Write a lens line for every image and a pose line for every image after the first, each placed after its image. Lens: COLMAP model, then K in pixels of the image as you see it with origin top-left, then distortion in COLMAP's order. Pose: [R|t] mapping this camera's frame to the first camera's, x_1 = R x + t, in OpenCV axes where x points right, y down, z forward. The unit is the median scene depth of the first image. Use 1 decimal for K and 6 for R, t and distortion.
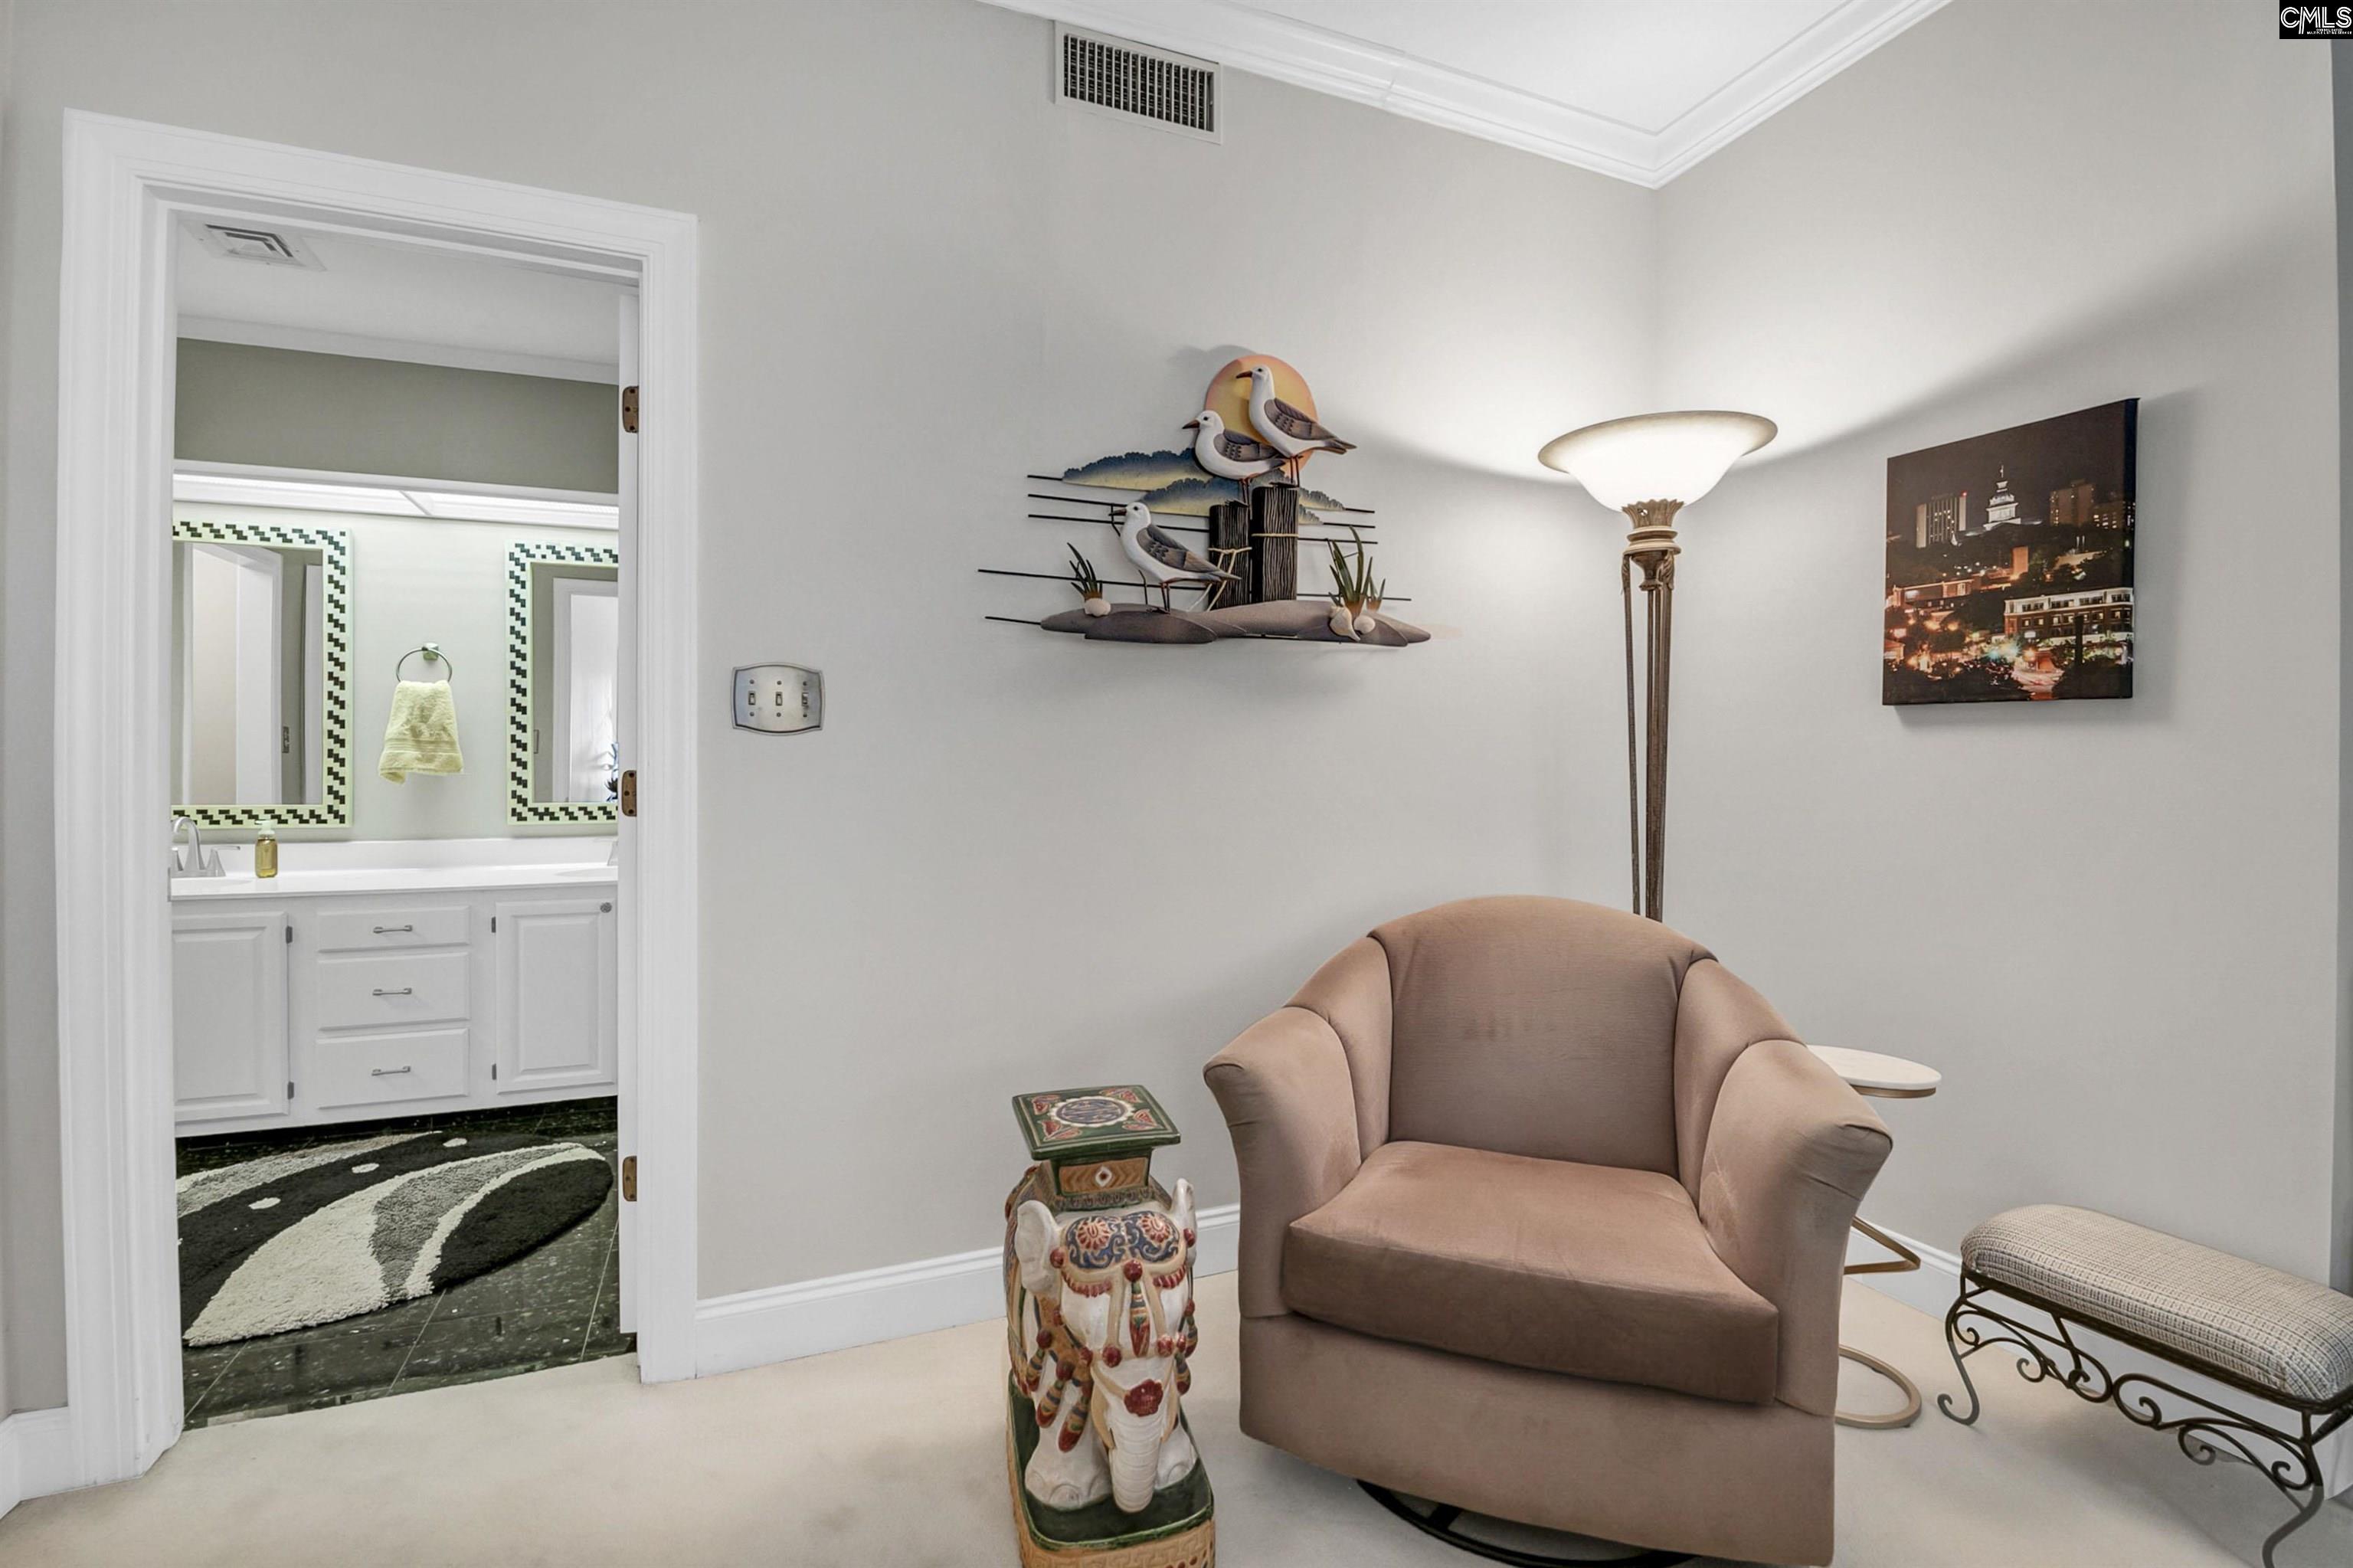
lens RADIAL K [[1034.3, 0, 1176.5], [0, 1034.3, 784.0], [0, 0, 1]] dist [0.000174, -0.000012]
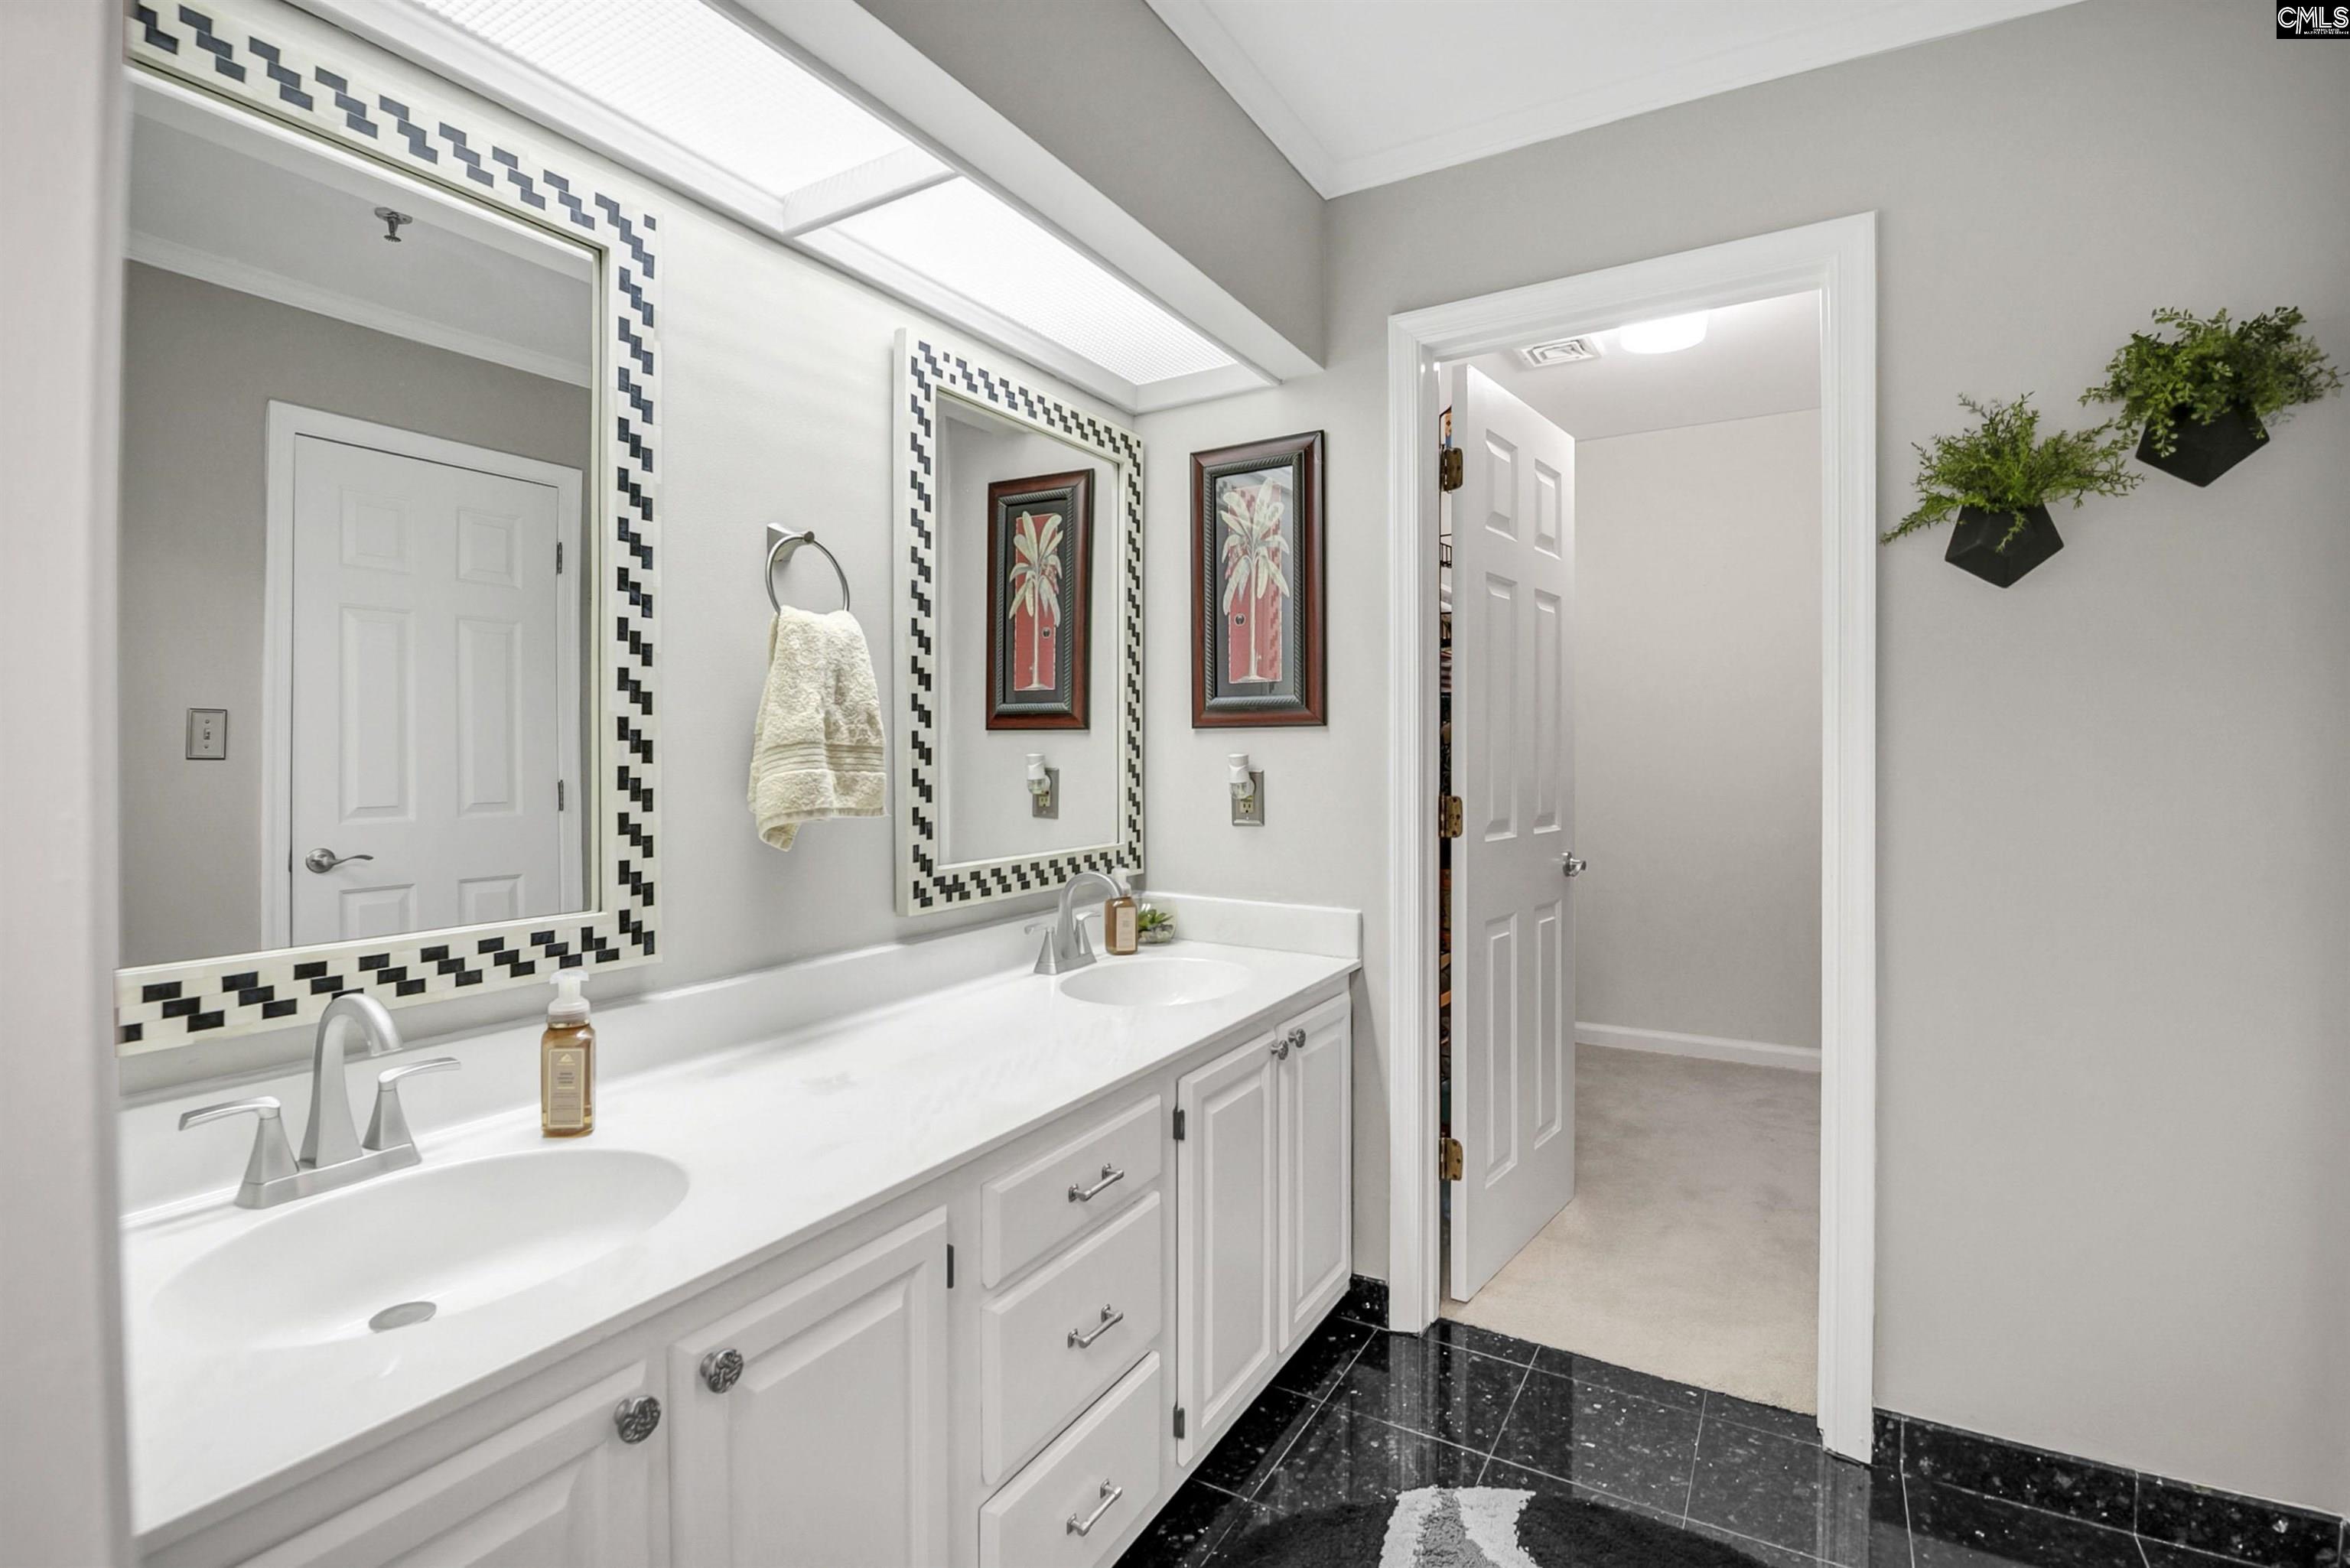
lens RADIAL K [[1059.4, 0, 1185.2], [0, 1059.4, 766.7], [0, 0, 1]] dist [-0.002842, -0.000977]
pose [[0.790136, -0.008772, 0.612869, -0.891684], [0.008189, 0.999959, 0.003755, -0.033428], [-0.612877, 0.002052, 0.790176, 0.554102]]
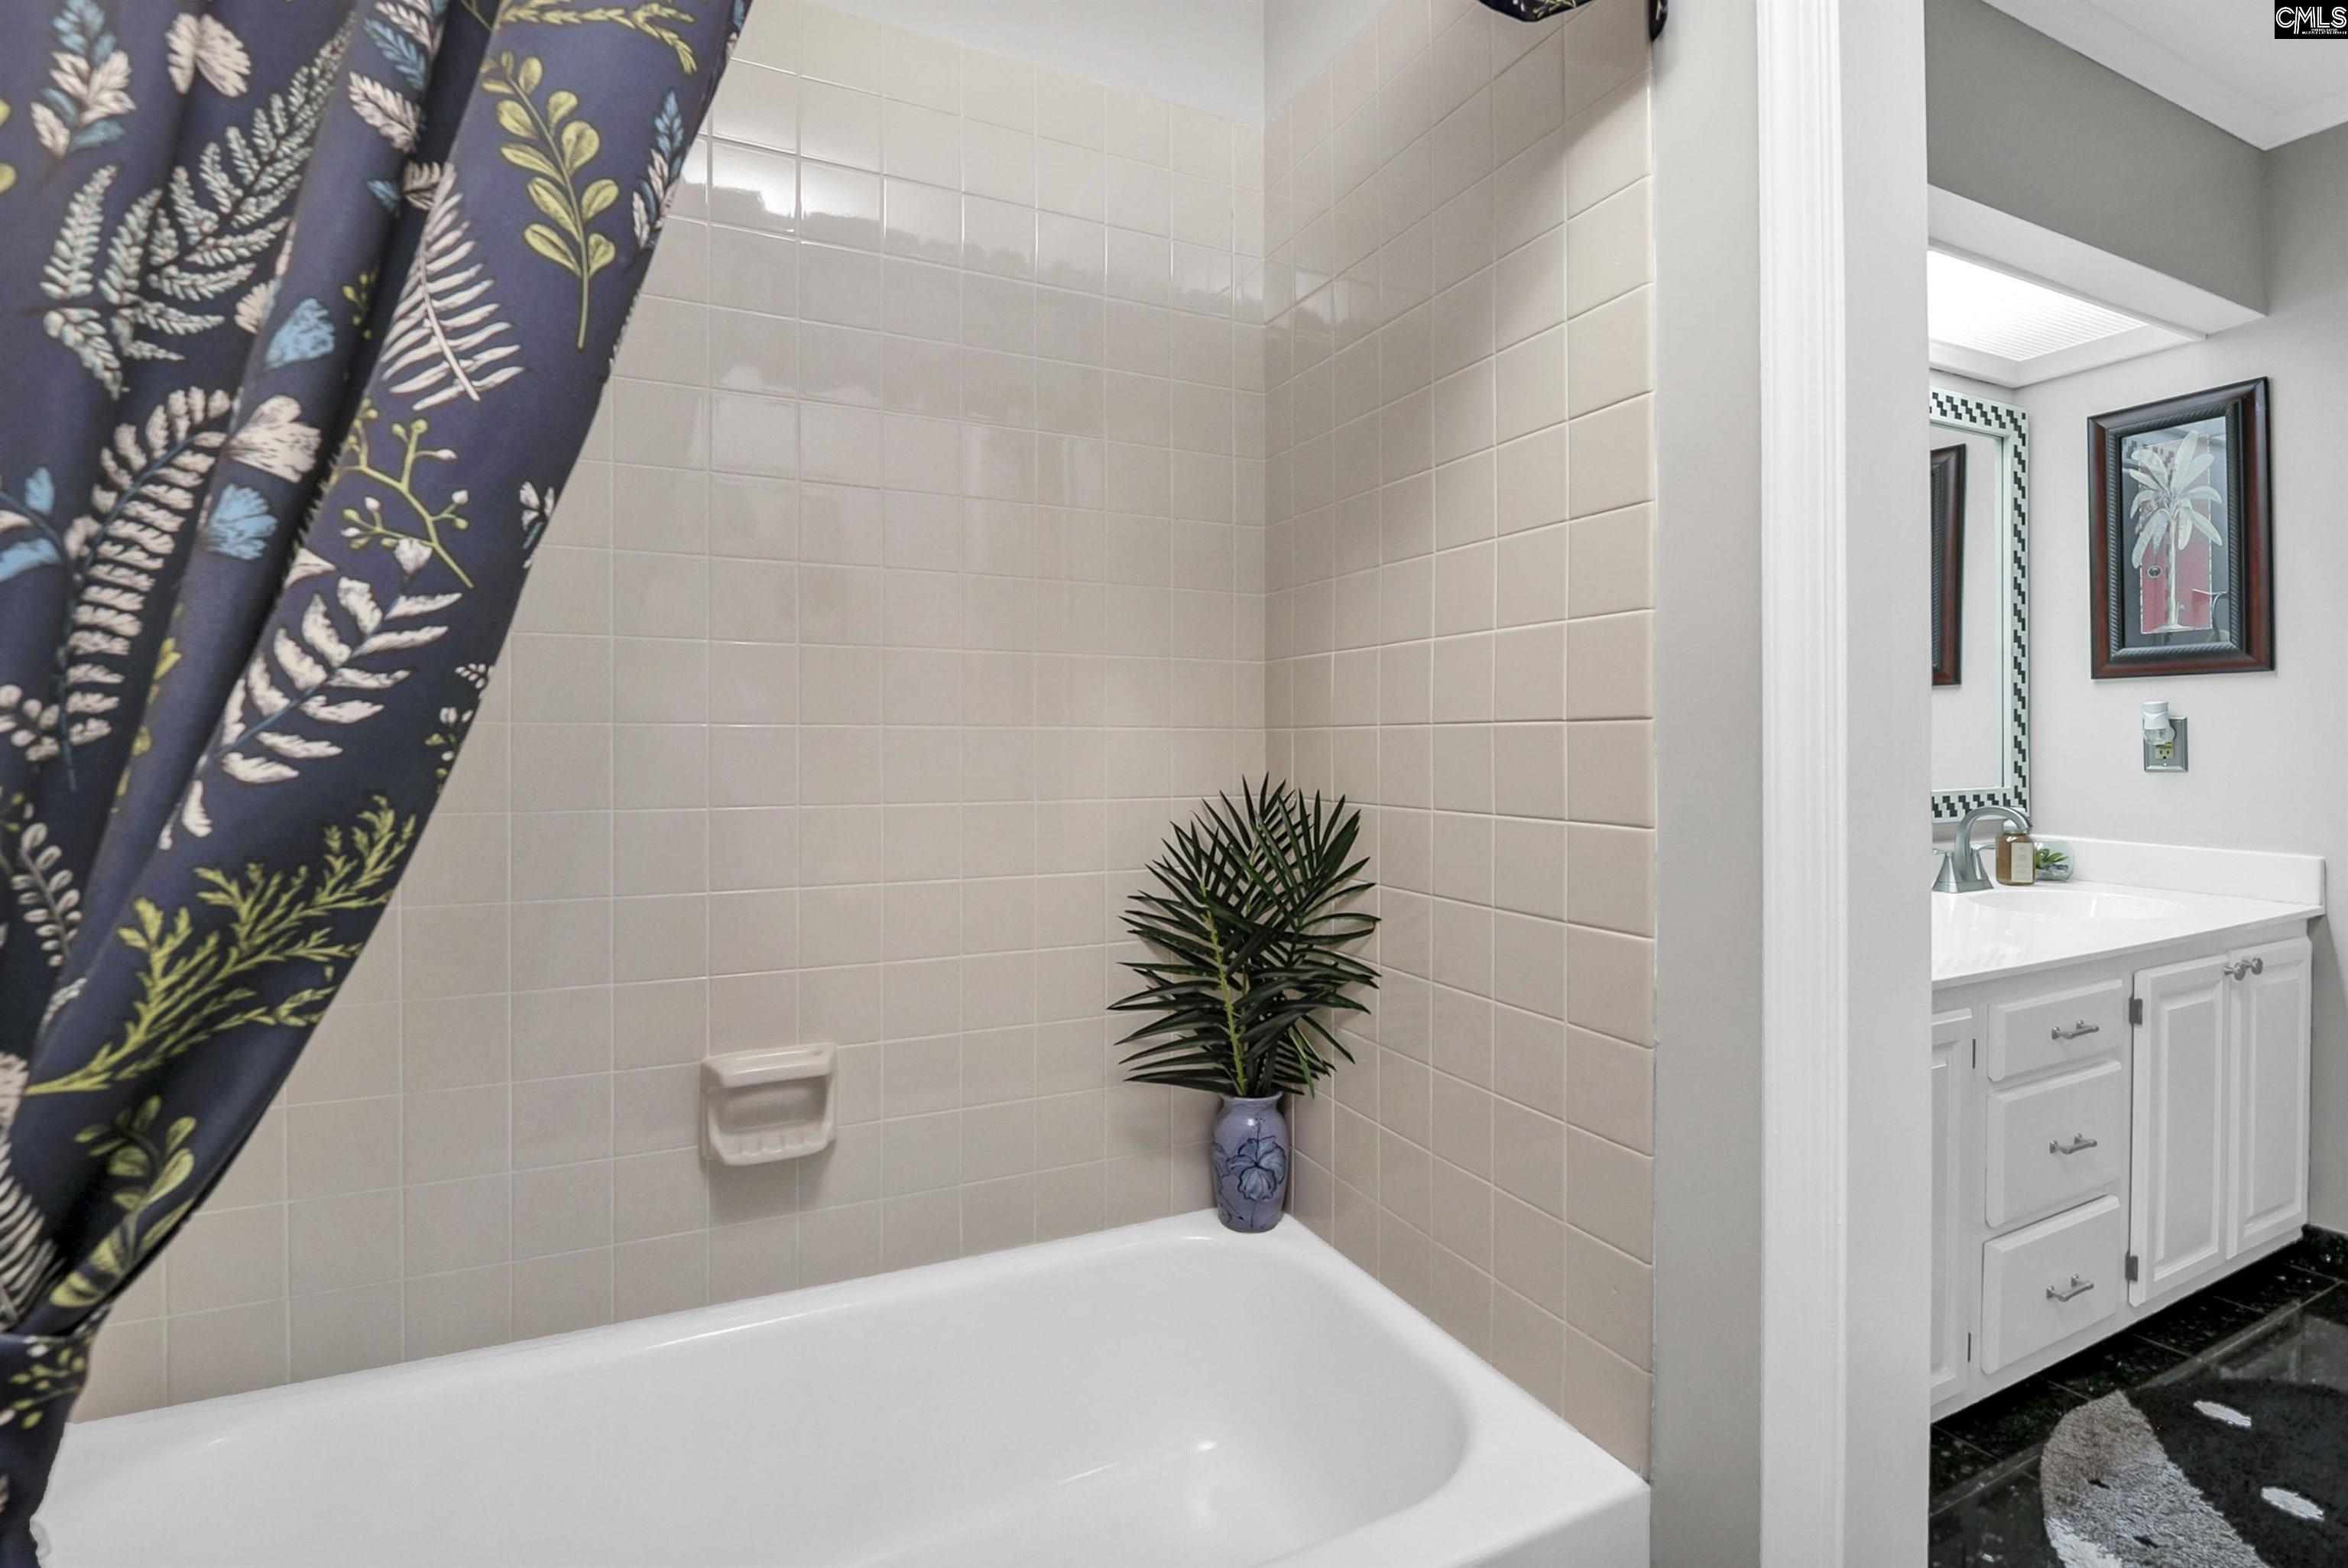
lens RADIAL K [[1069.2, 0, 1173.1], [0, 1069.2, 739.0], [0, 0, 1]] dist [-0.016944, -0.000047]
pose [[0.998339, -0.000695, 0.057613, -1.131590], [0.001215, 0.999959, -0.008980, -0.009128], [-0.057604, 0.009035, 0.998299, 0.414264]]
